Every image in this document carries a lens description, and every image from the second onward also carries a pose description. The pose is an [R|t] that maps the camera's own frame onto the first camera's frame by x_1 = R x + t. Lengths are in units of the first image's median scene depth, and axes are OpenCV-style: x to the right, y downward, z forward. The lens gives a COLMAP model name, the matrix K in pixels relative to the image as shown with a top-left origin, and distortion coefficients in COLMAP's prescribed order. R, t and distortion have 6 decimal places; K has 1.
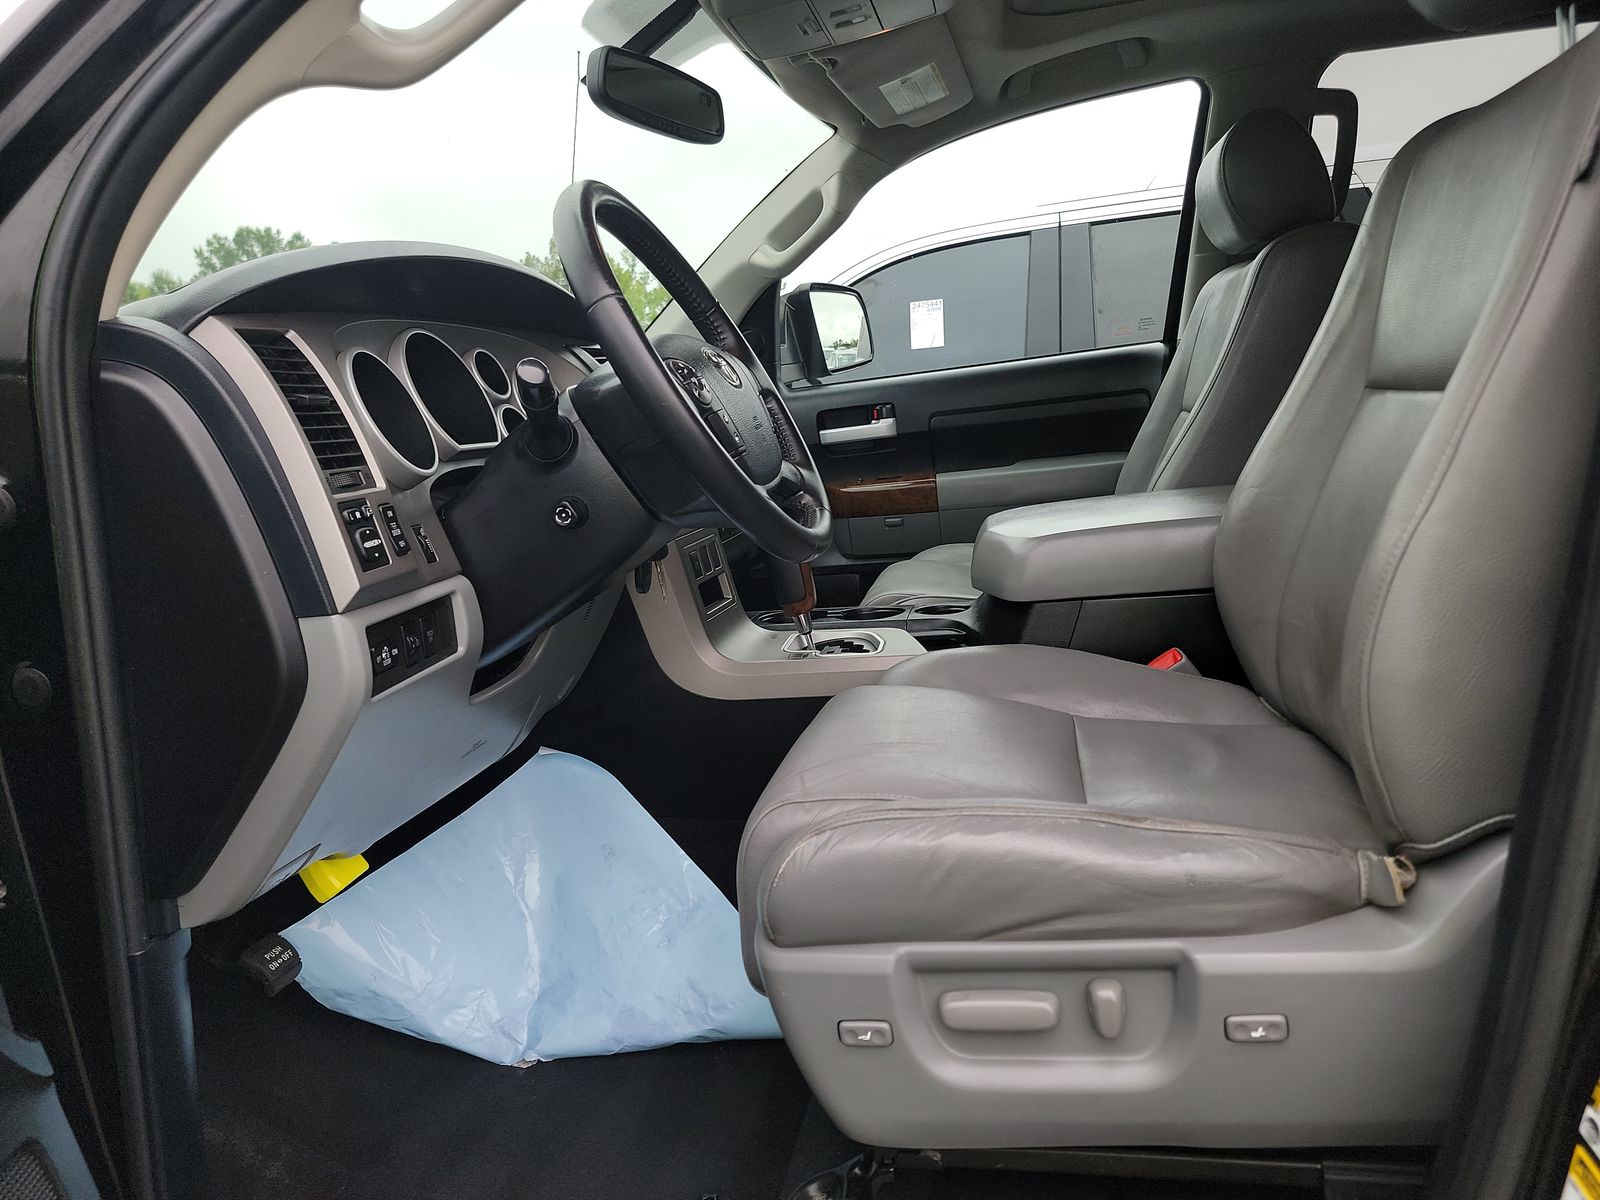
lens RADIAL K [[1140.6, 0, 828.3], [0, 1140.6, 662.1], [0, 0, 1]] dist [0.033901, 0.002161]
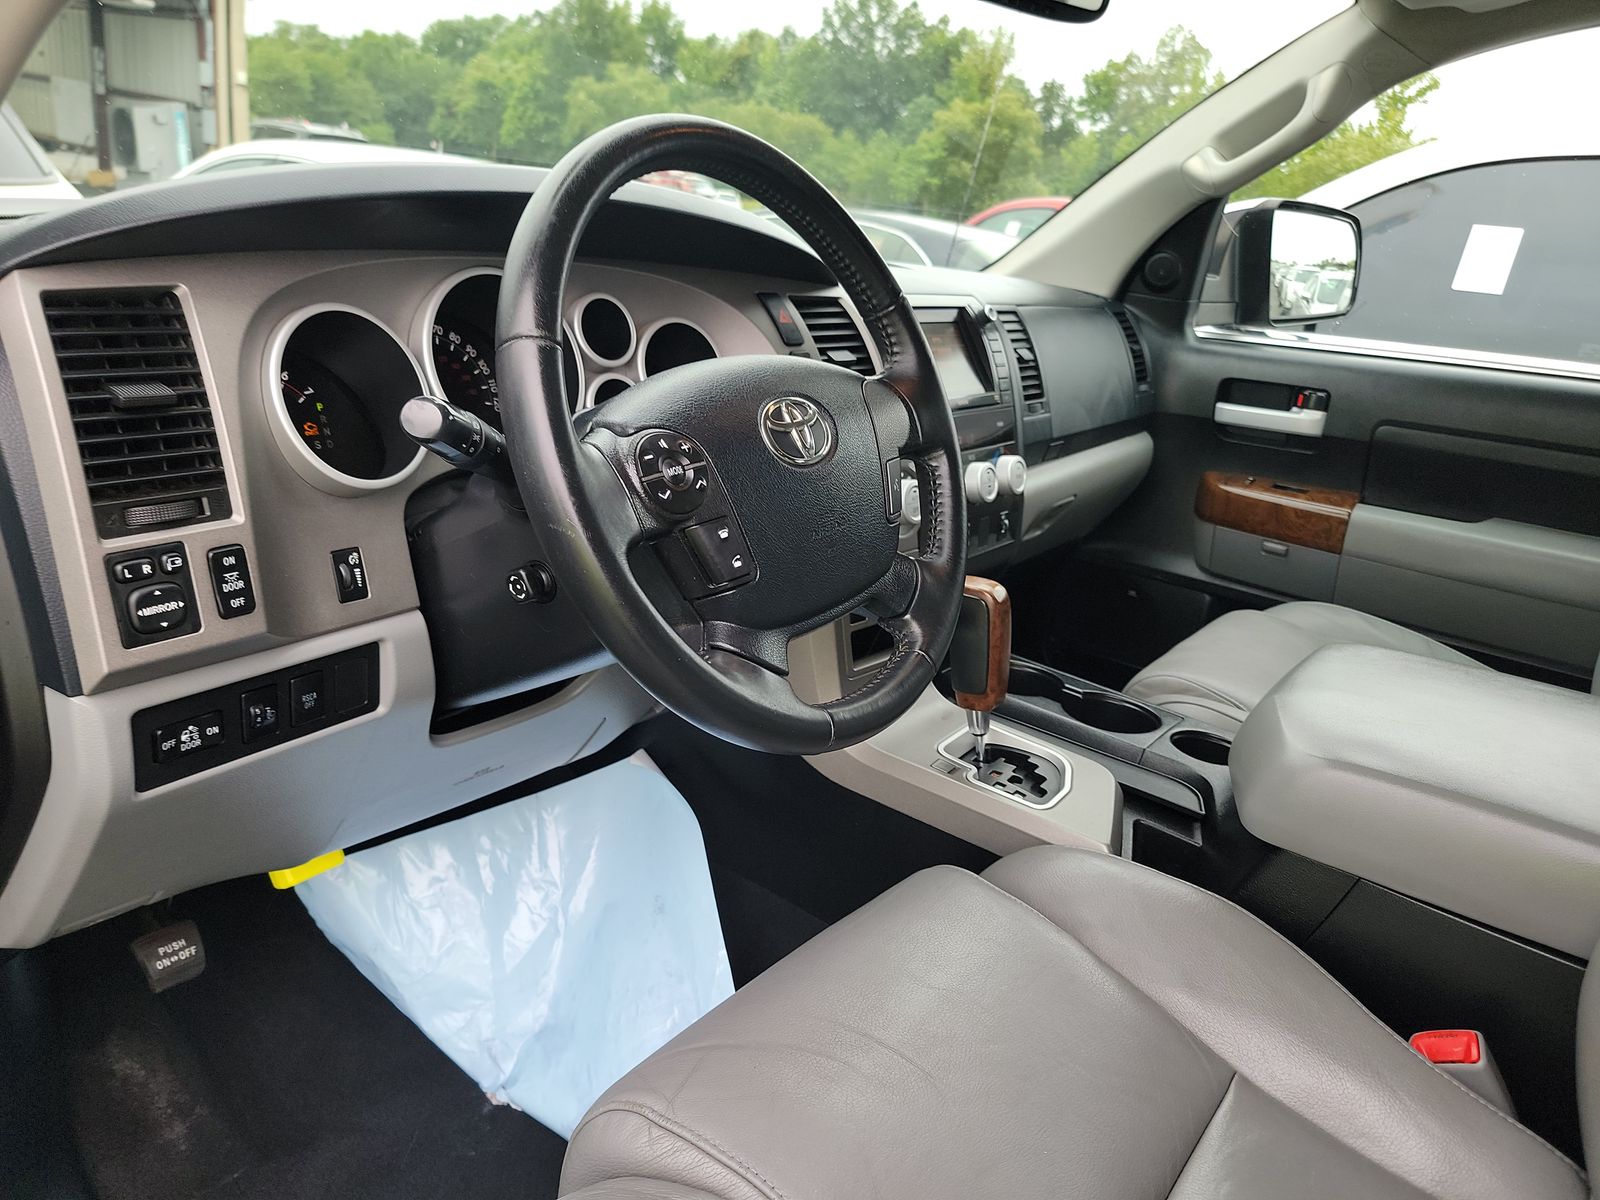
lens RADIAL K [[1143.0, 0, 797.1], [0, 1143.0, 626.1], [0, 0, 1]] dist [0.014835, -0.003130]
pose [[0.865234, 0.324503, -0.382190, 0.121630], [-0.272829, 0.944283, 0.184101, -0.172563], [0.420636, -0.055018, 0.905559, 0.257188]]
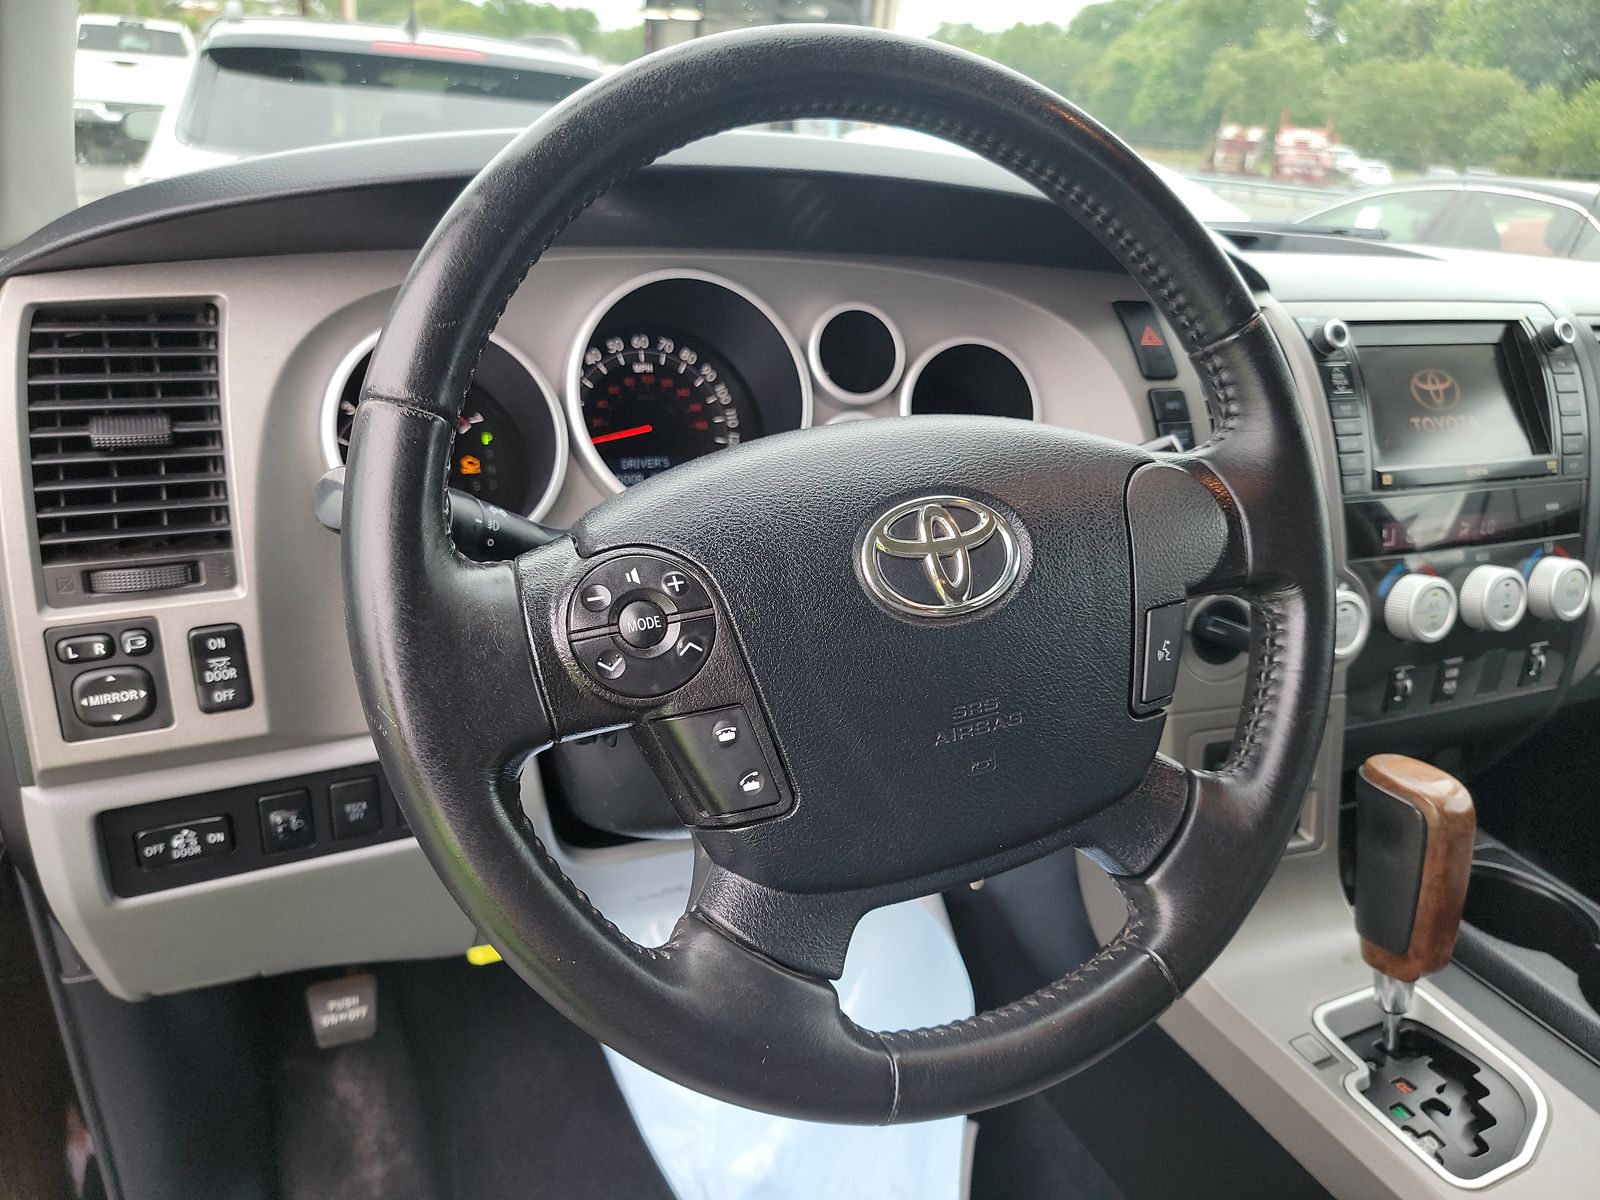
lens RADIAL K [[1143.0, 0, 797.1], [0, 1143.0, 626.1], [0, 0, 1]] dist [0.014835, -0.003130]
pose [[0.539031, 0.437347, -0.719842, 0.103346], [-0.287079, 0.898852, 0.331137, -0.220964], [0.791853, 0.028159, 0.610062, 0.466384]]
